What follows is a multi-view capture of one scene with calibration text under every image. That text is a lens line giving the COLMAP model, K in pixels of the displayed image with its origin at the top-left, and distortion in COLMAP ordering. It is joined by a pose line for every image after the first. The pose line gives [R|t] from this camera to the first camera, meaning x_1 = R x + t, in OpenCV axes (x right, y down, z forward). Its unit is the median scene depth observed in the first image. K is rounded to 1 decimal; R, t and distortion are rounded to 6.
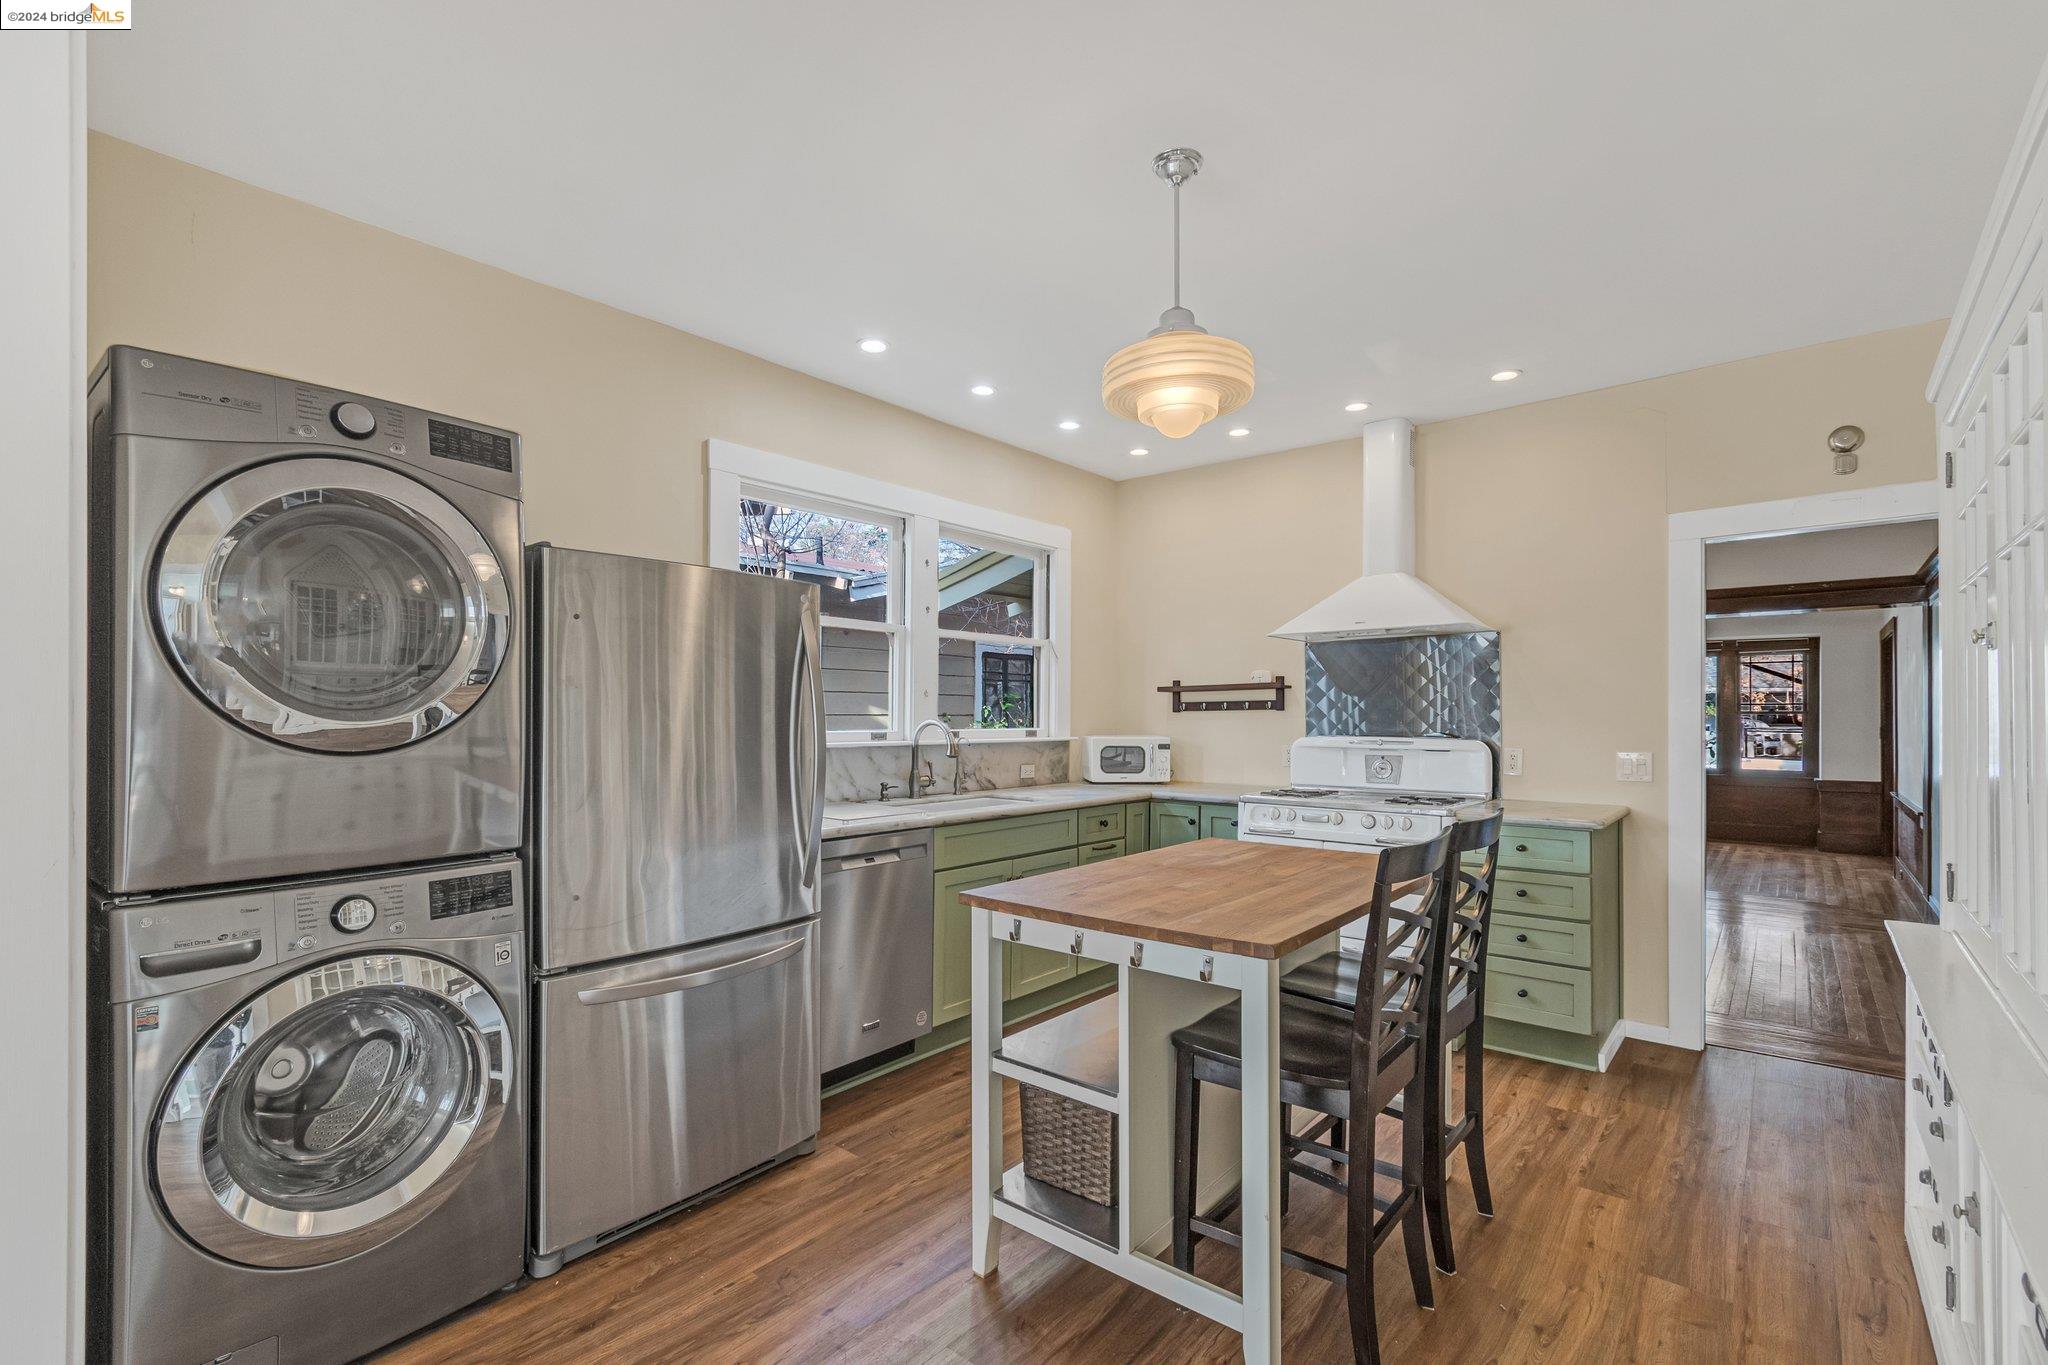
lens RADIAL K [[915.4, 0, 1020.8], [0, 915.4, 707.2], [0, 0, 1]] dist [0.003556, -0.001408]
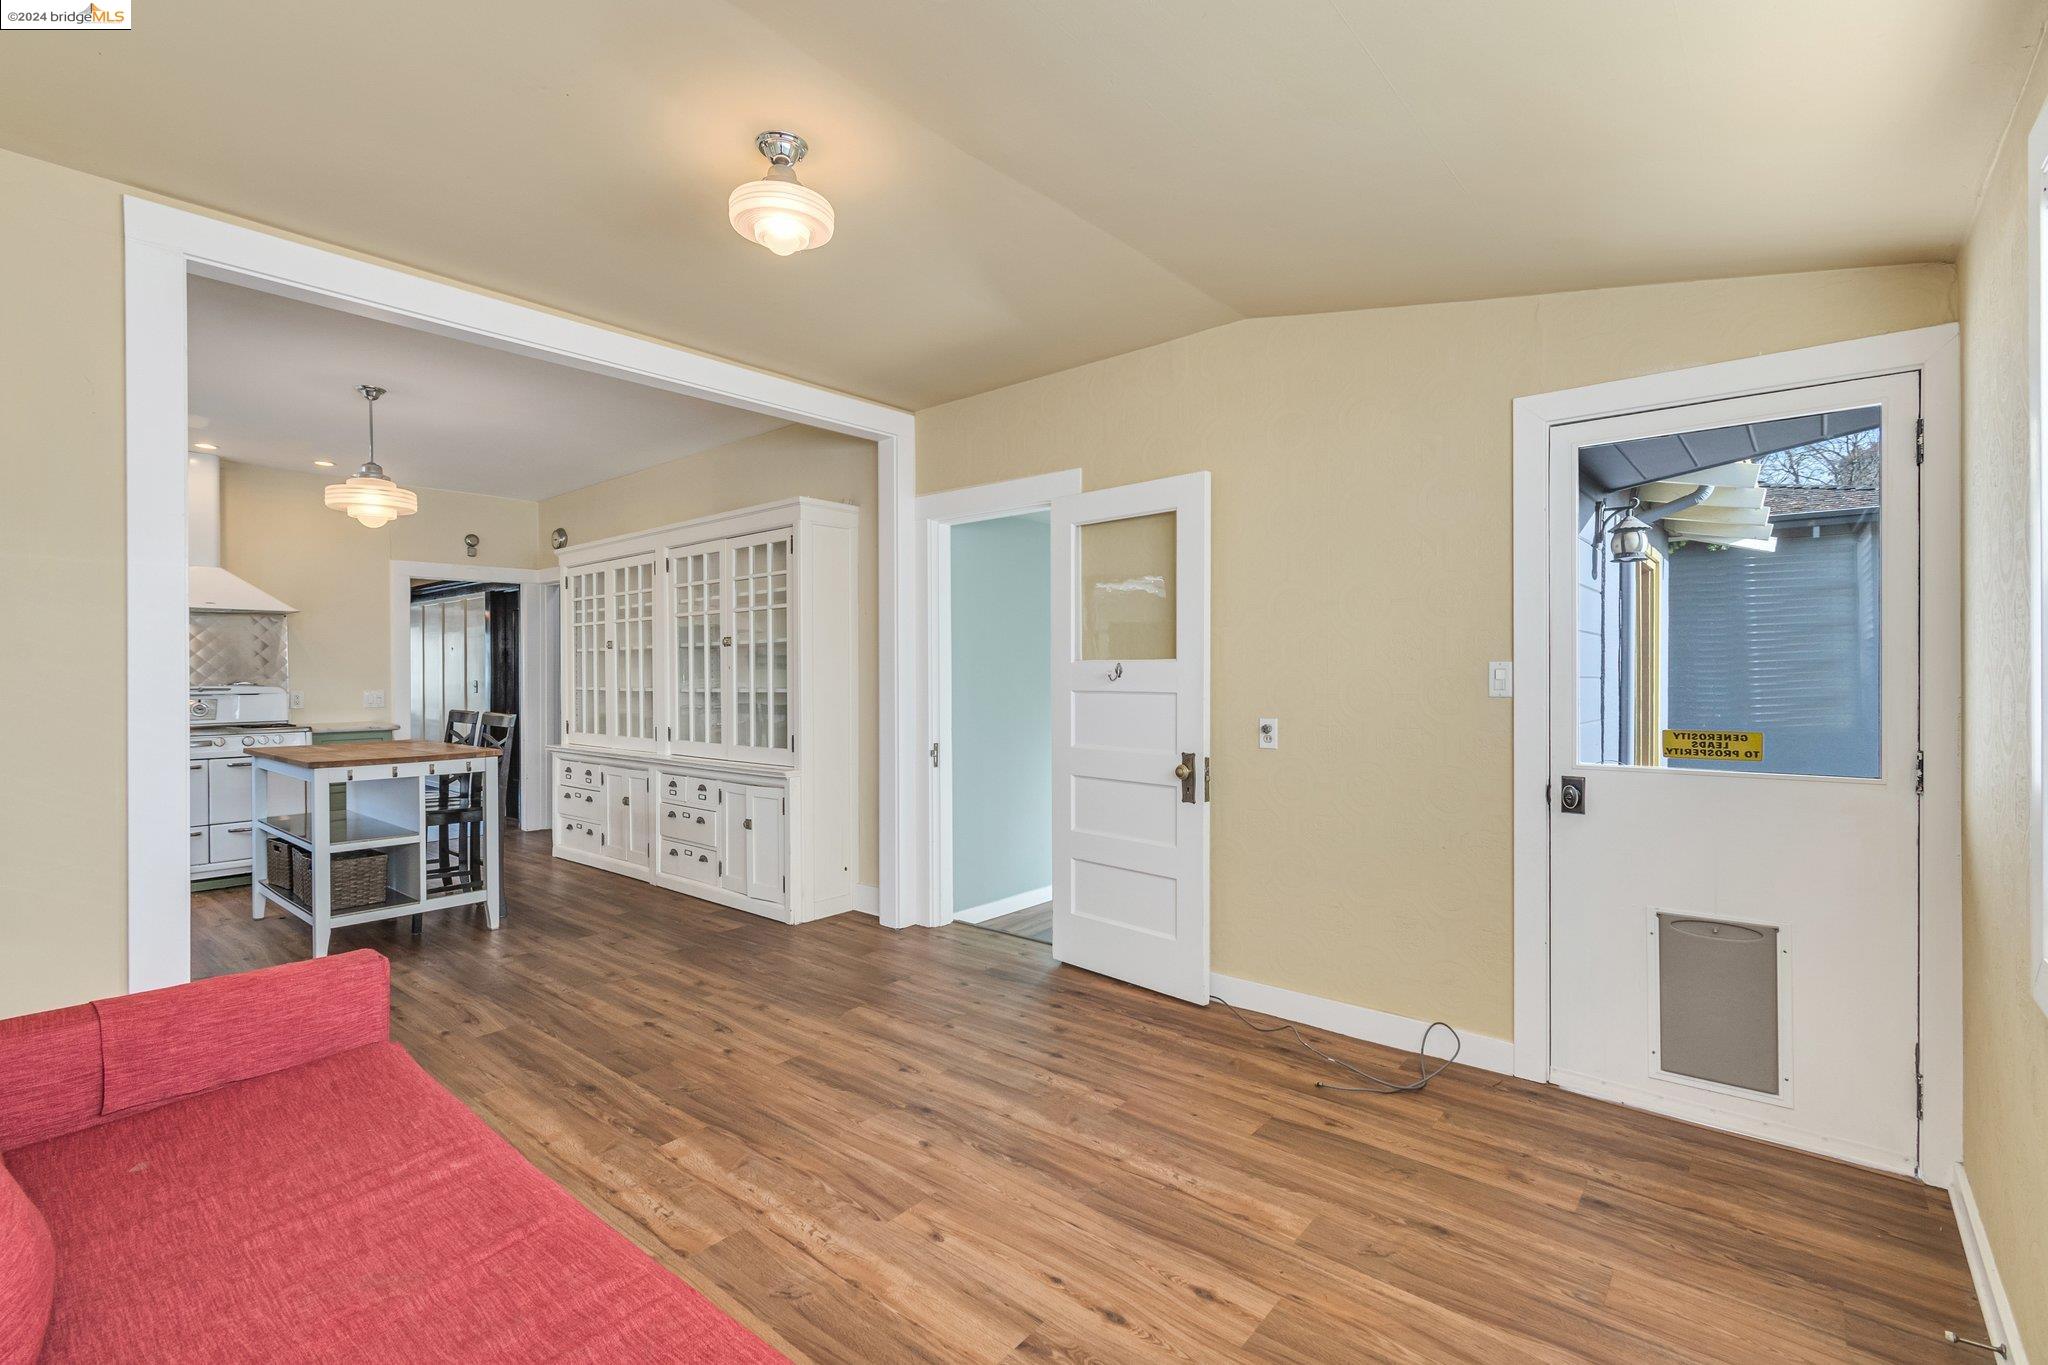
lens RADIAL K [[915.4, 0, 1018.1], [0, 915.4, 679.7], [0, 0, 1]] dist [0.003556, -0.001408]
pose [[0.003417, -0.008122, 0.999961, -0.934906], [-0.004105, 0.999958, 0.008136, 0.007143], [-0.999986, -0.004132, 0.003384, -0.214800]]
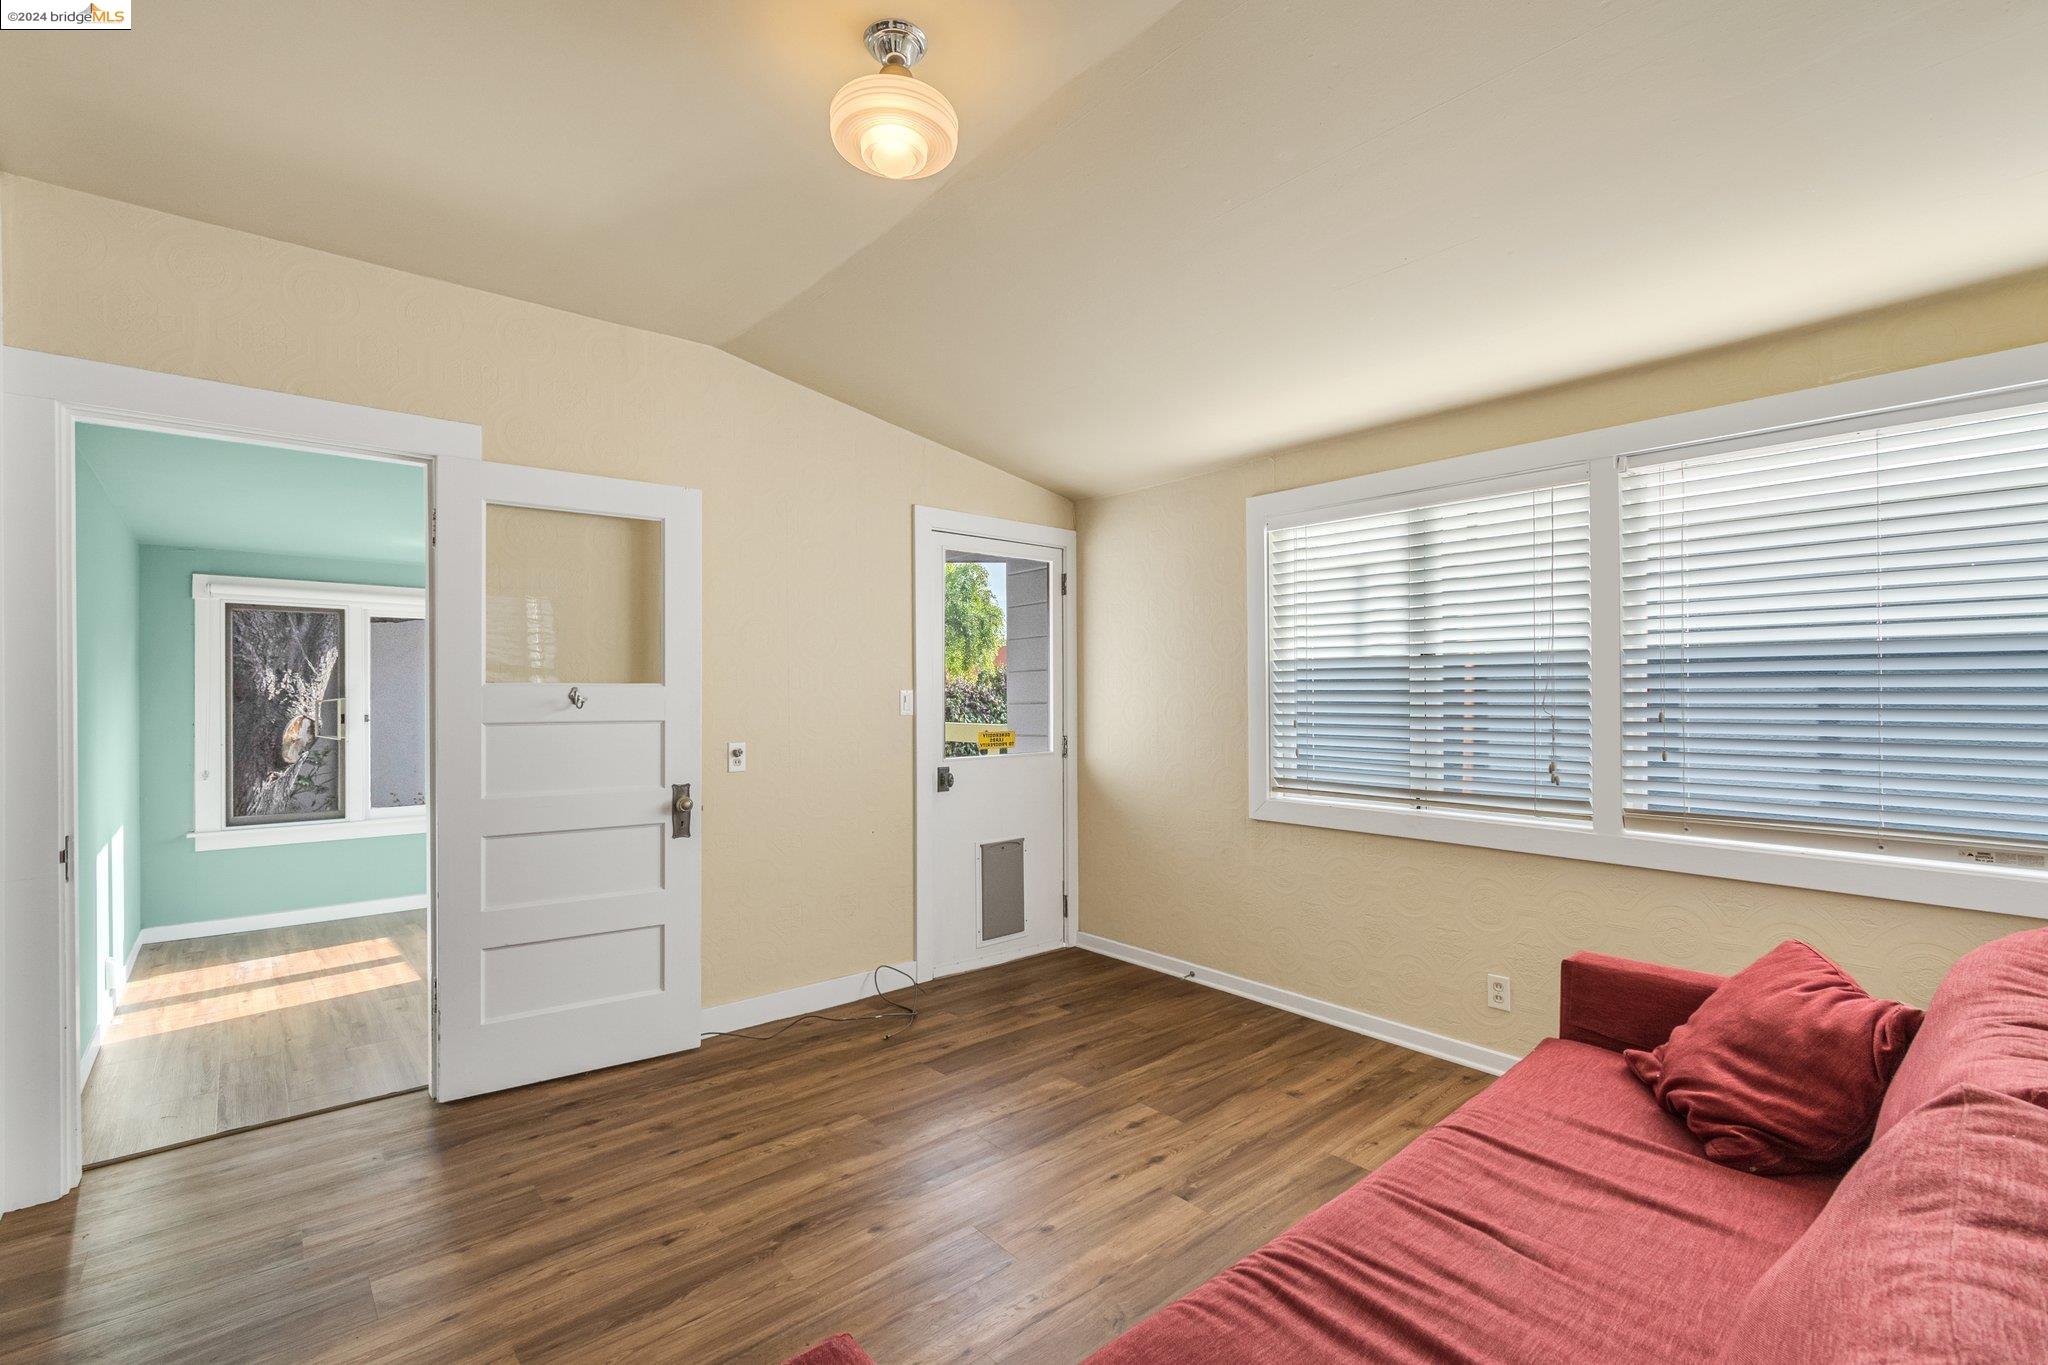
lens RADIAL K [[915.4, 0, 1017.8], [0, 915.4, 689.7], [0, 0, 1]] dist [0.003556, -0.001408]
pose [[-0.986777, 0.003820, 0.162039, -0.538855], [0.001861, 0.999923, -0.012240, 0.009494], [-0.162073, -0.011776, -0.986708, 0.318510]]
